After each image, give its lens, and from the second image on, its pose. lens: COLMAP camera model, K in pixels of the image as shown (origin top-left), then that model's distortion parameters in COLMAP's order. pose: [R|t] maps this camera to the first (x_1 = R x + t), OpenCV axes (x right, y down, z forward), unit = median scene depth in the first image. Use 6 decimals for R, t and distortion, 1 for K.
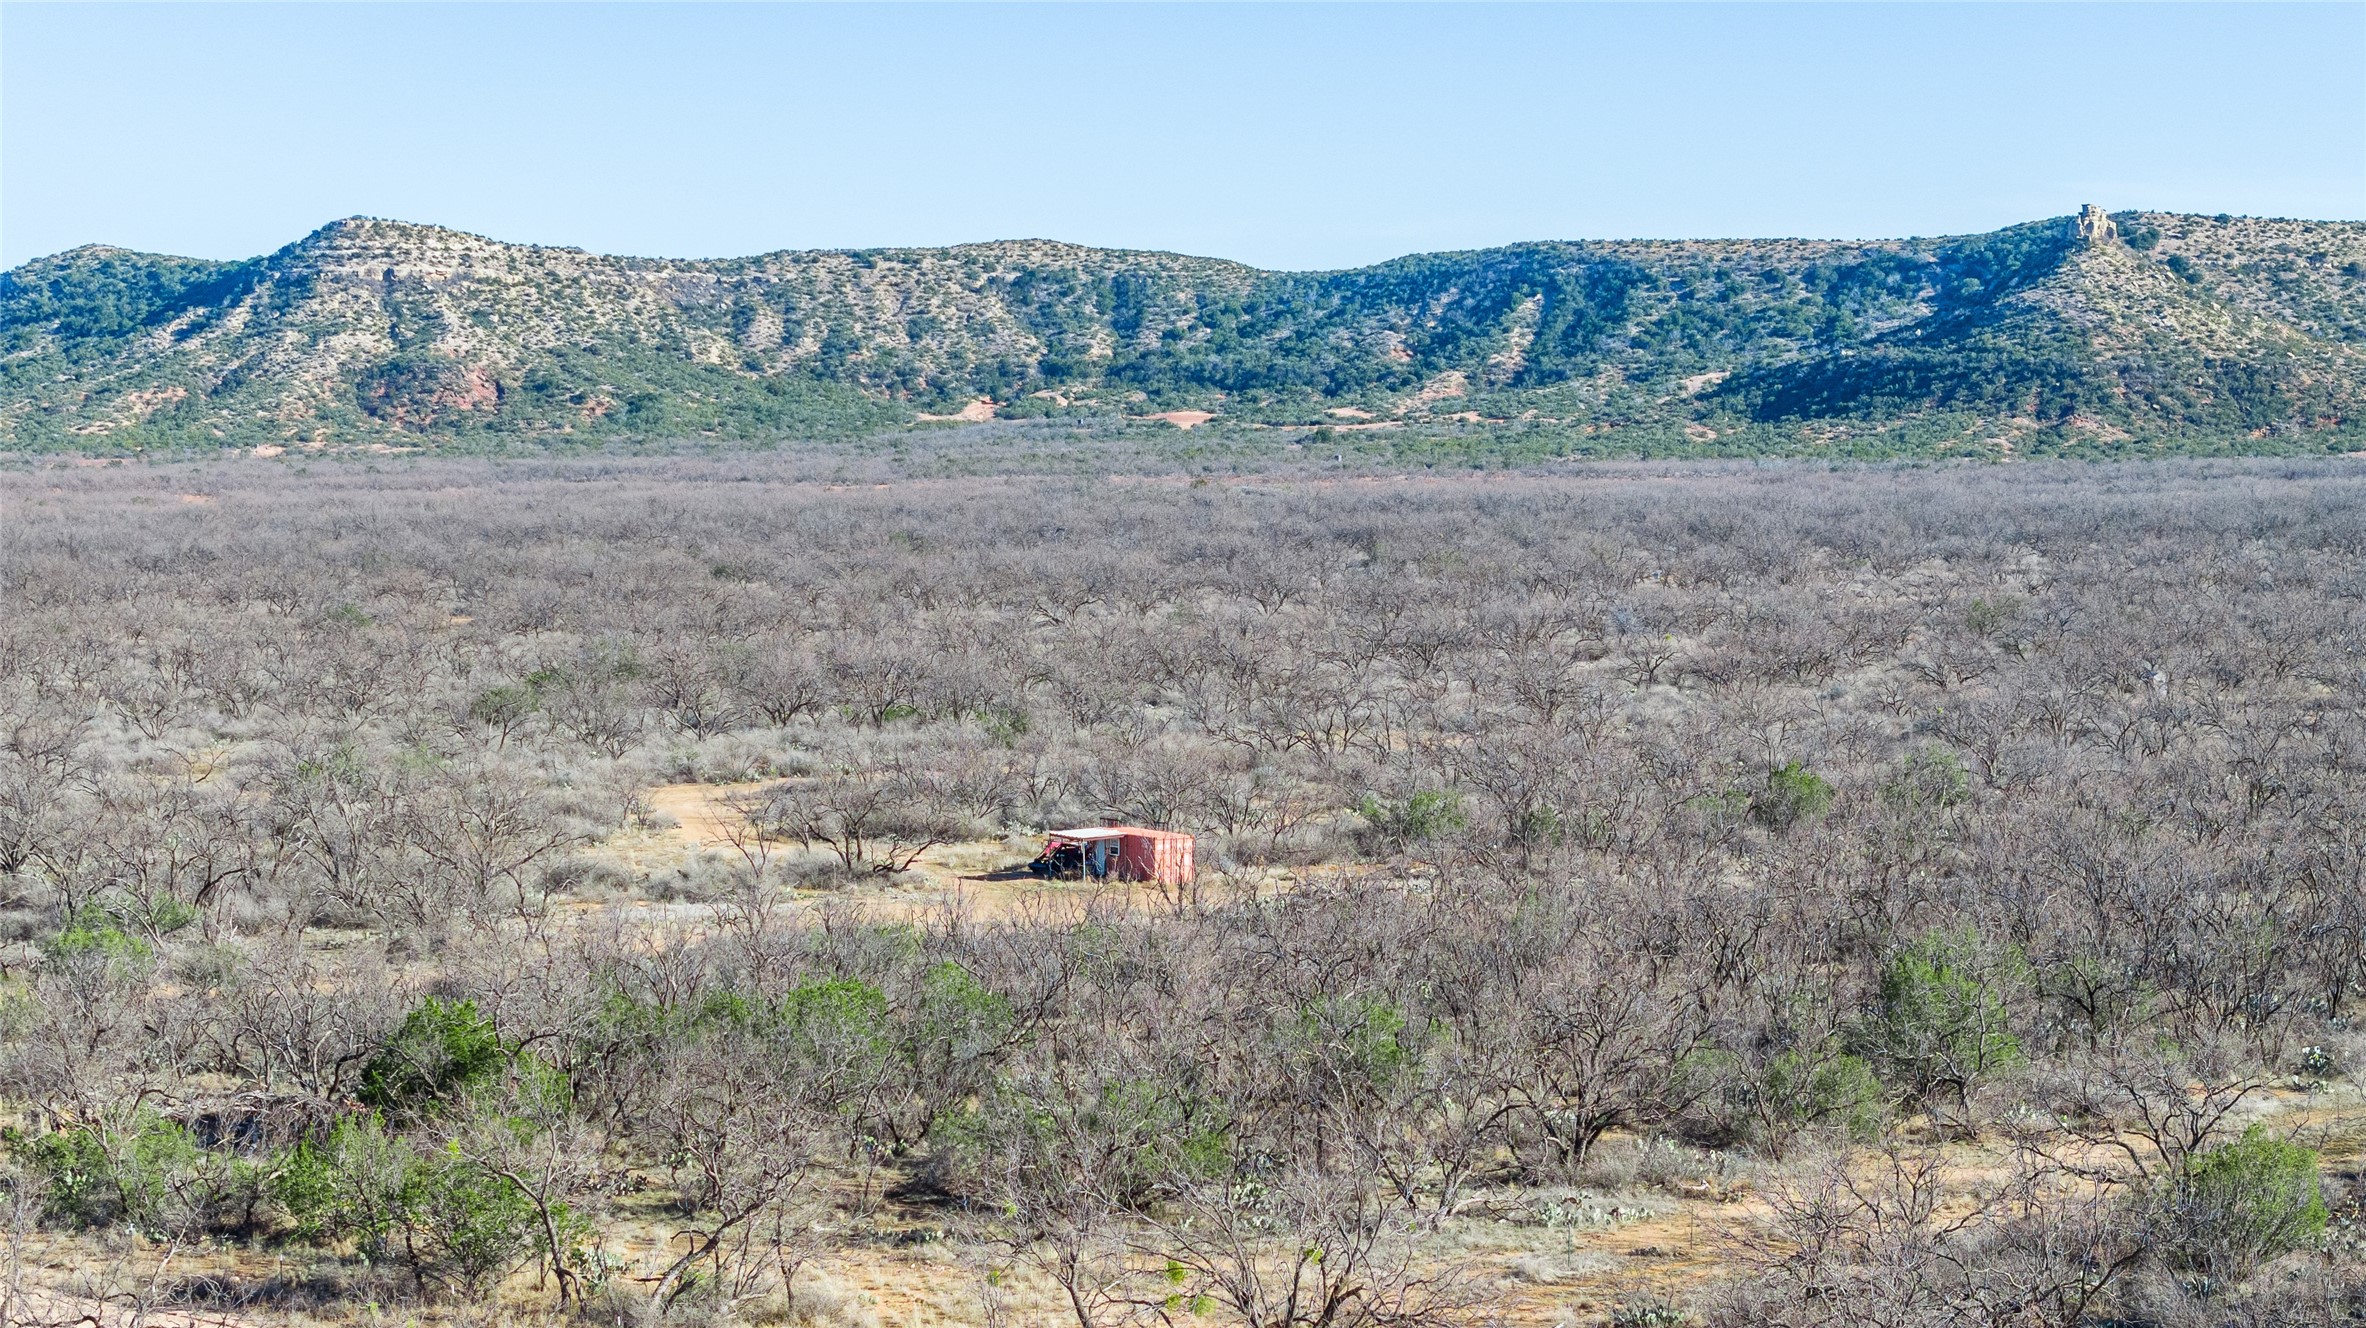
lens RADIAL K [[4720.8, 0, 1183.0], [0, 4720.8, 664.0], [0, 0, 1]] dist [-0.202337, 1.374224]
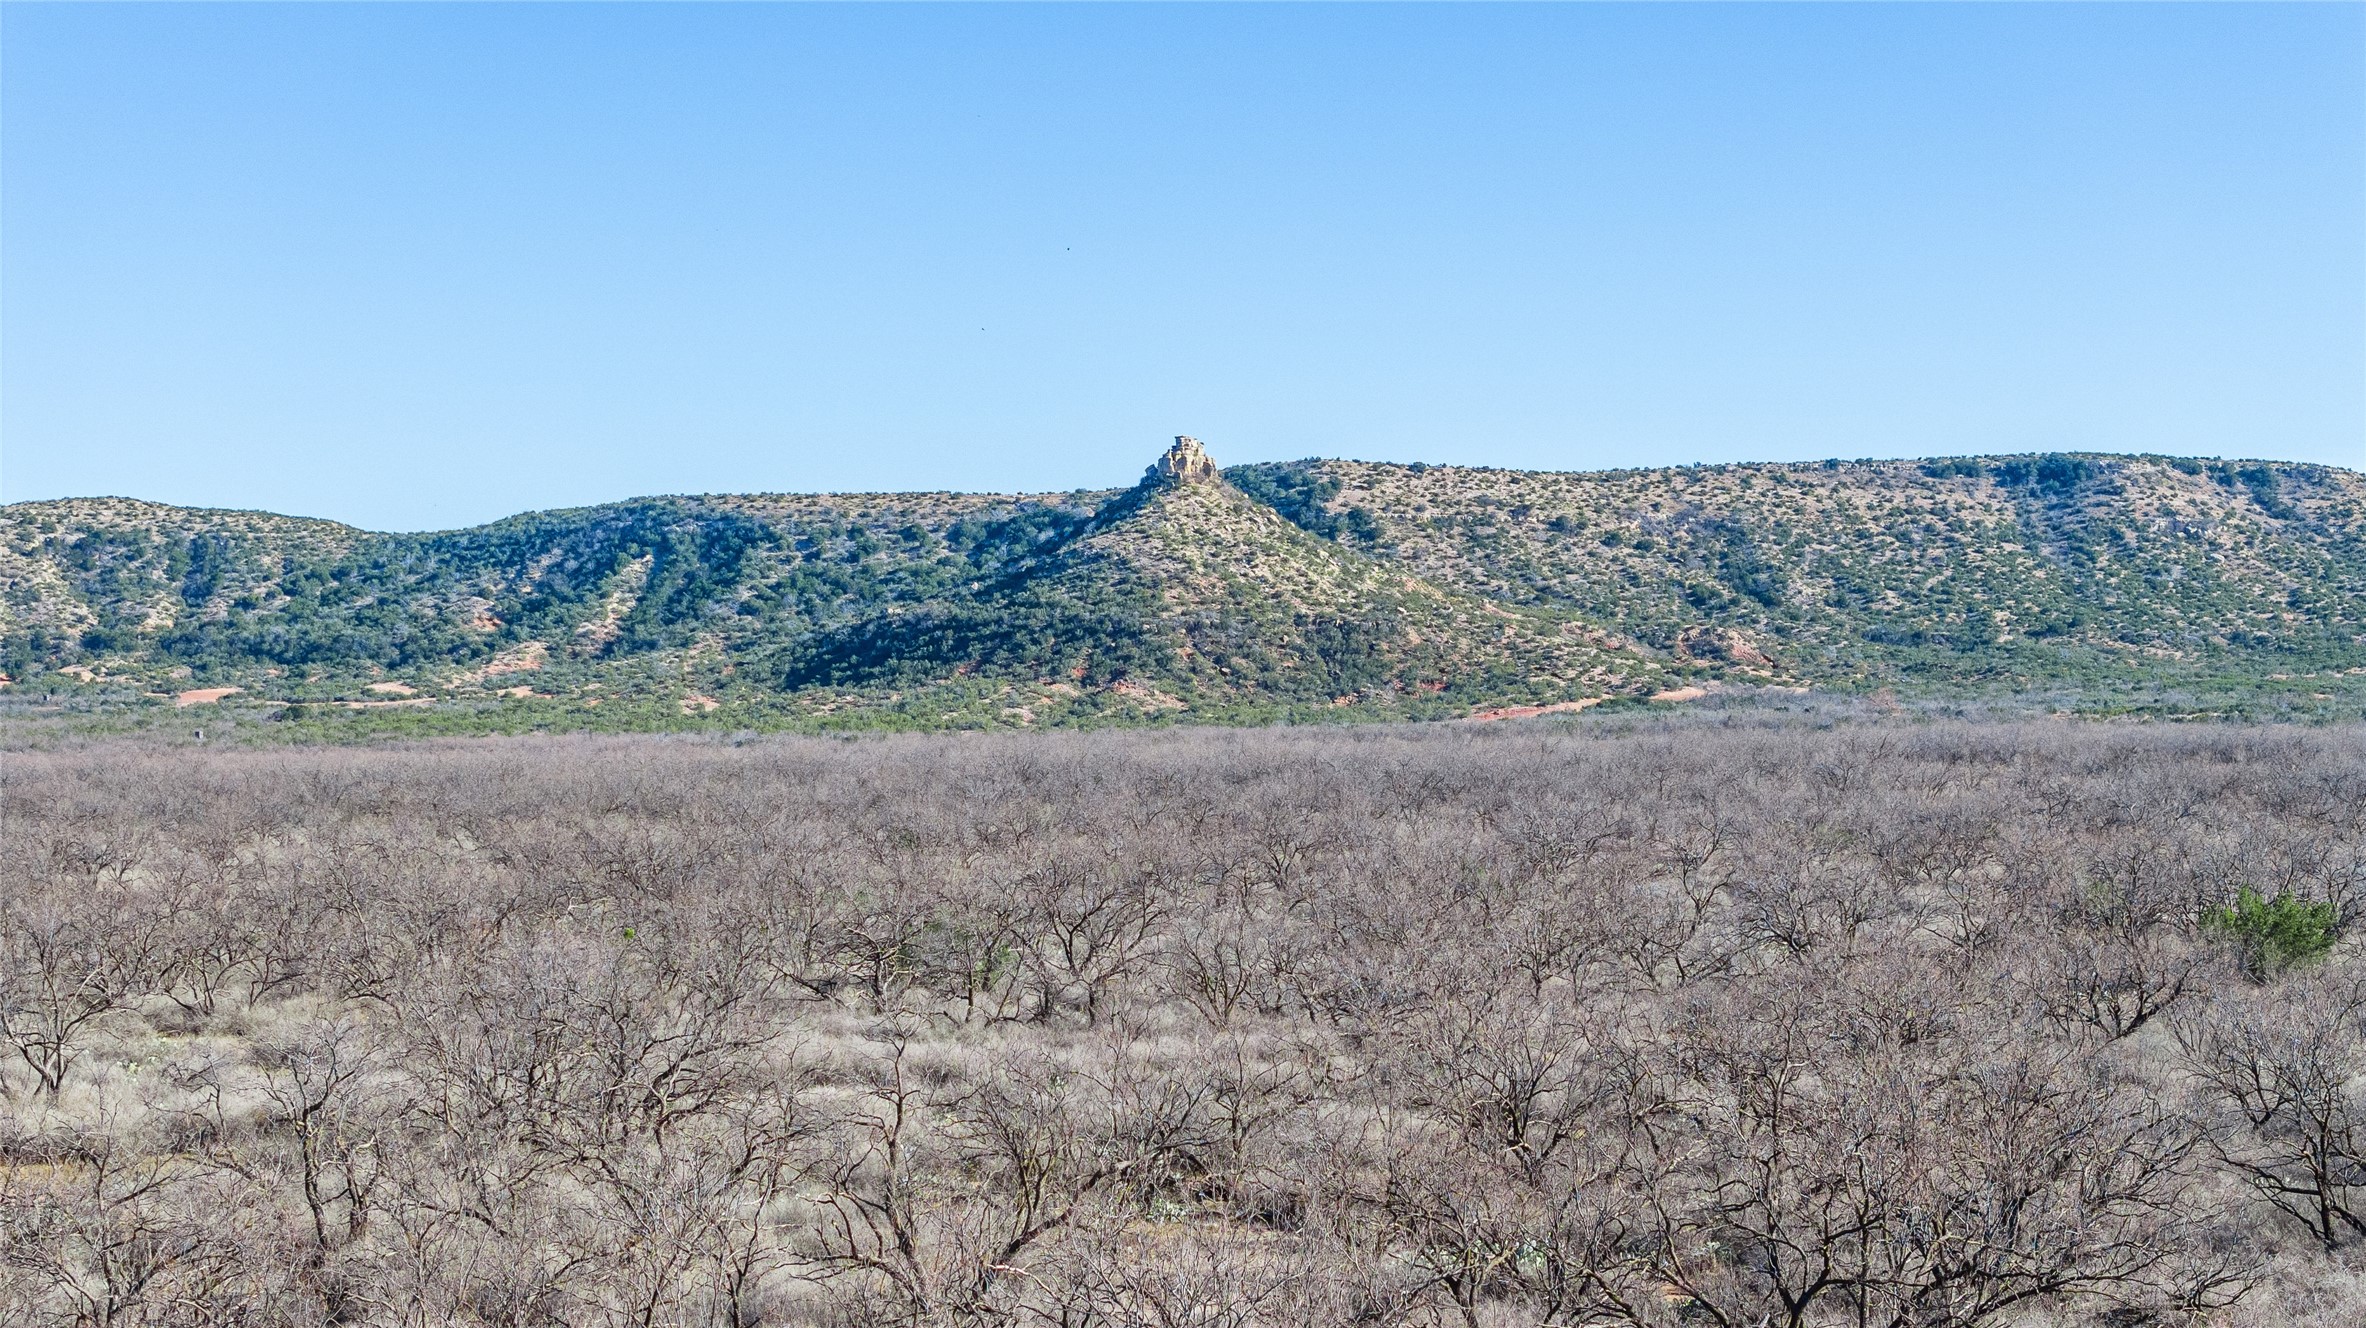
lens RADIAL K [[4720.8, 0, 1183.0], [0, 4720.8, 664.0], [0, 0, 1]] dist [-0.202337, 1.374224]
pose [[0.994070, -0.001734, 0.108731, 0.079780], [0.008612, 0.997988, -0.062816, -0.002315], [-0.108403, 0.063380, 0.992084, 0.121566]]
